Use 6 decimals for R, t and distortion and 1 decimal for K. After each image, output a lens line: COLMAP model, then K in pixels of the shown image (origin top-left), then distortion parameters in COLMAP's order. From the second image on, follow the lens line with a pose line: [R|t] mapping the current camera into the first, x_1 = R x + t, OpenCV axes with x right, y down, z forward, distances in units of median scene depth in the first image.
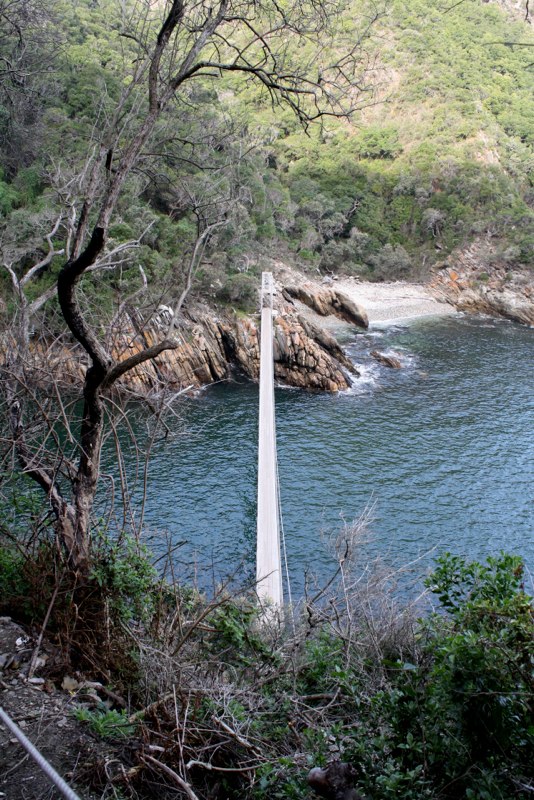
lens RADIAL K [[754.4, 0, 264.2], [0, 754.4, 398.5], [0, 0, 1]] dist [-0.057559, 0.000000]
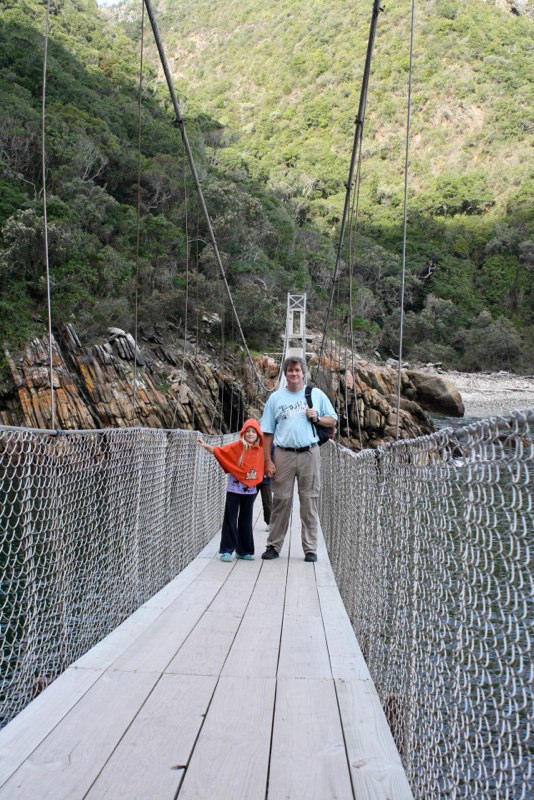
lens RADIAL K [[986.3, 0, 269.8], [0, 986.3, 401.1], [0, 0, 1]] dist [-0.029435, 0.000000]
pose [[0.999463, -0.012404, -0.030339, 0.004392], [0.004325, 0.967444, -0.253050, 0.090485], [0.032490, 0.252783, 0.966977, 0.205262]]
